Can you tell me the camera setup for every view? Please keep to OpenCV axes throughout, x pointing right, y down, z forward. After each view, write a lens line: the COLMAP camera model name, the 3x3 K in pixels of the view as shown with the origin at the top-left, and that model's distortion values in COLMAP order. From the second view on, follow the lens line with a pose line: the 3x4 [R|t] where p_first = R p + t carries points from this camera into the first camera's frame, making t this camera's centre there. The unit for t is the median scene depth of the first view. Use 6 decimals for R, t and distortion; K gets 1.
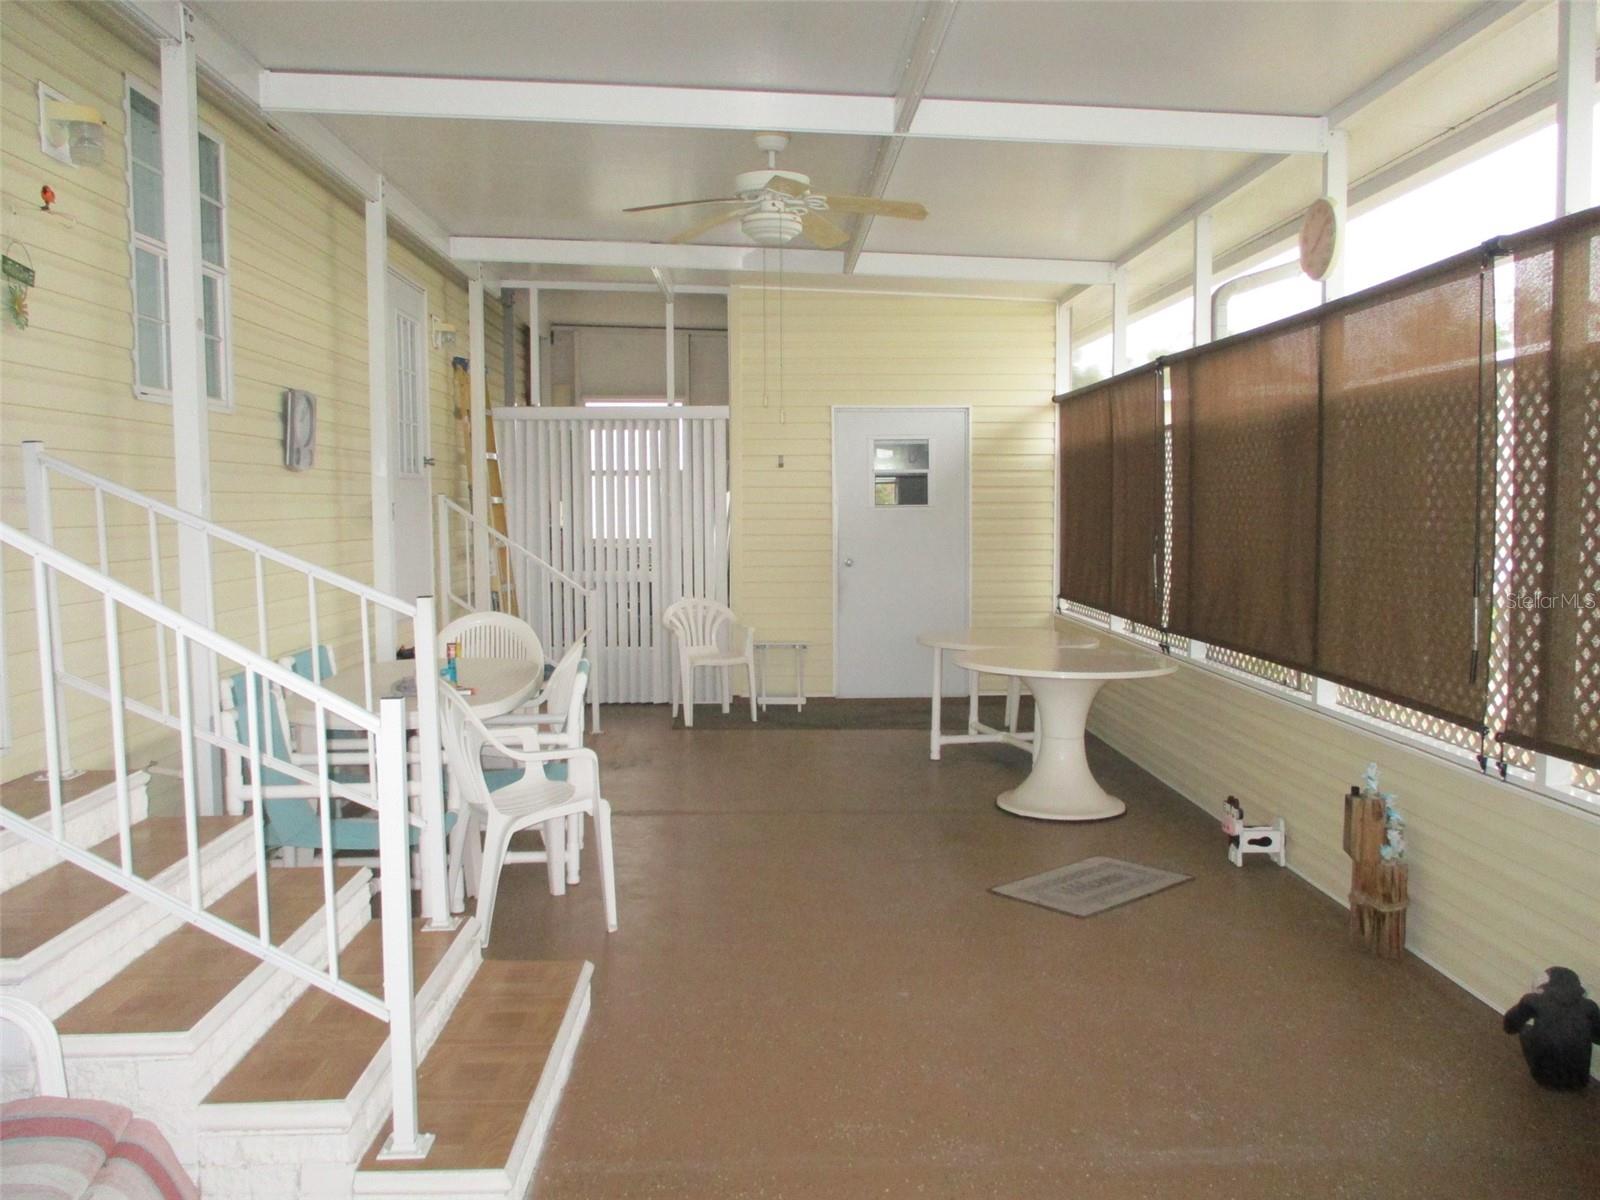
lens RADIAL K [[1330.6, 0, 811.0], [0, 1330.6, 602.1], [0, 0, 1]] dist [-0.028993, 0.000492]
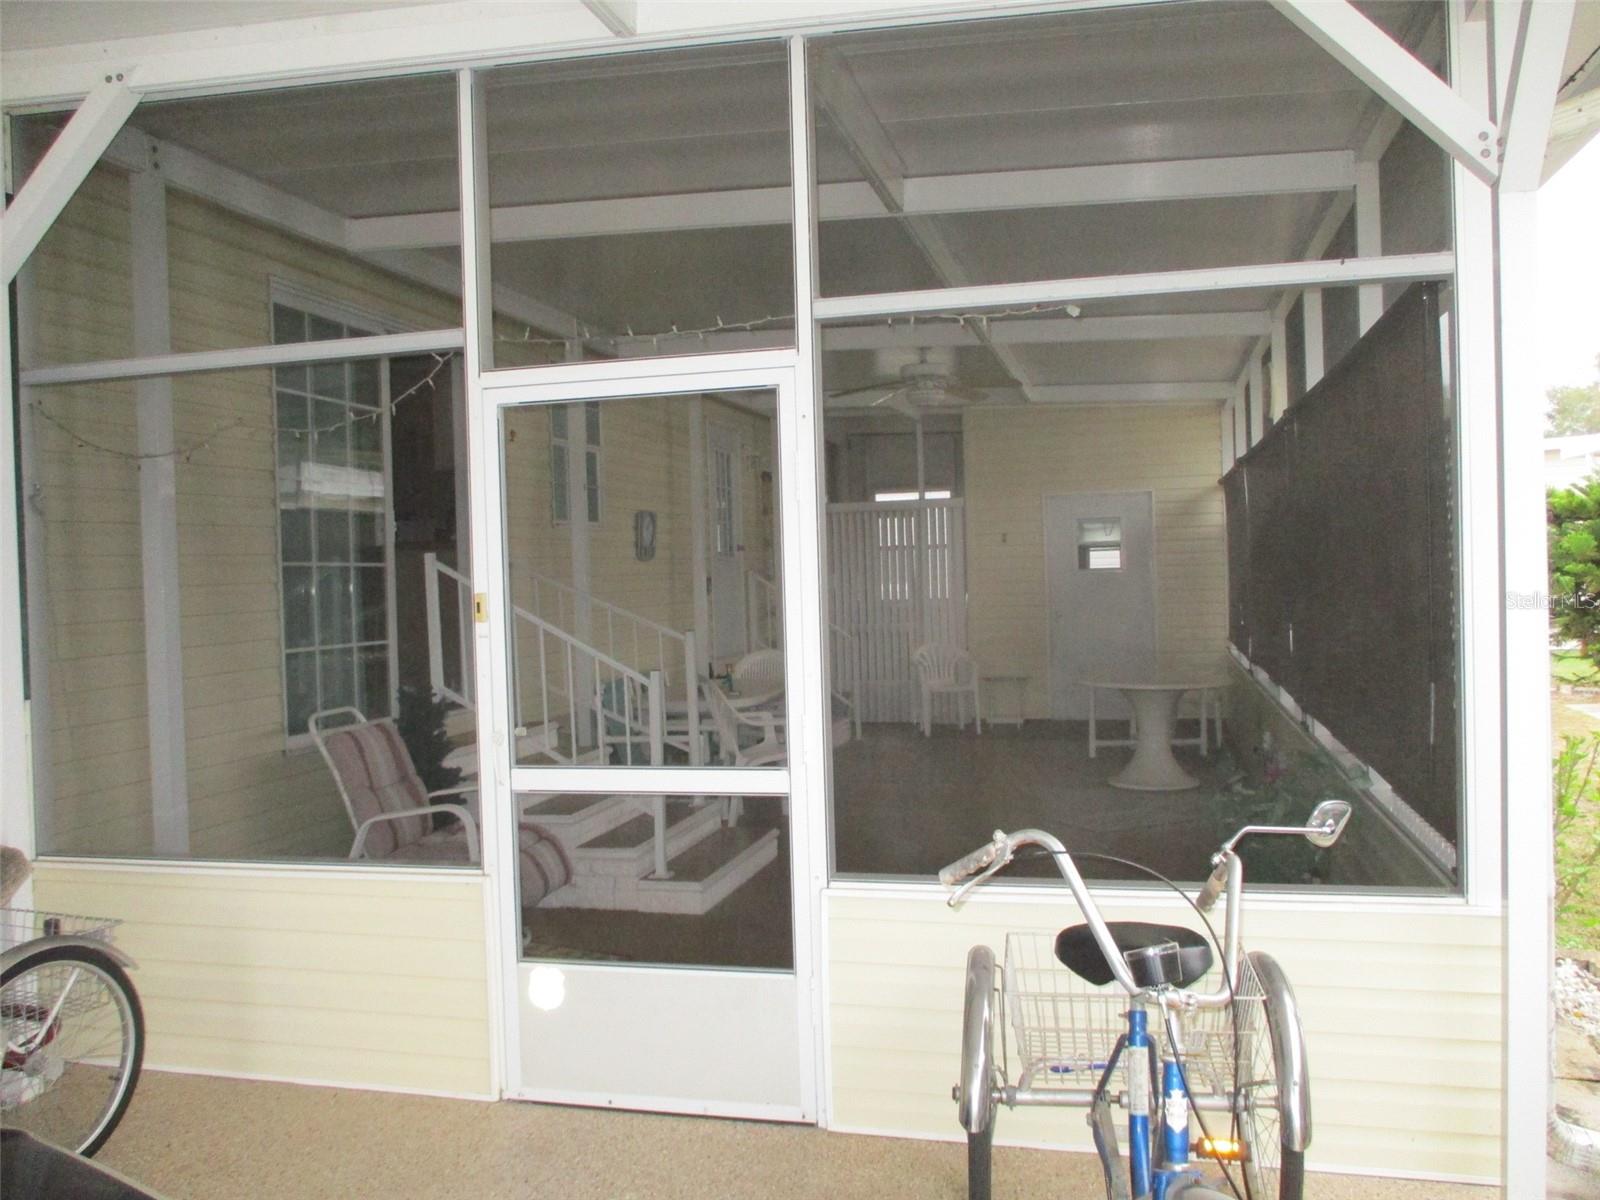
lens RADIAL K [[1330.6, 0, 811.0], [0, 1330.6, 602.1], [0, 0, 1]] dist [-0.028993, 0.000492]
pose [[0.959886, -0.018462, -0.279783, 0.234666], [0.005528, 0.998882, -0.046945, 0.026220], [0.280337, 0.043515, 0.958915, -0.450622]]
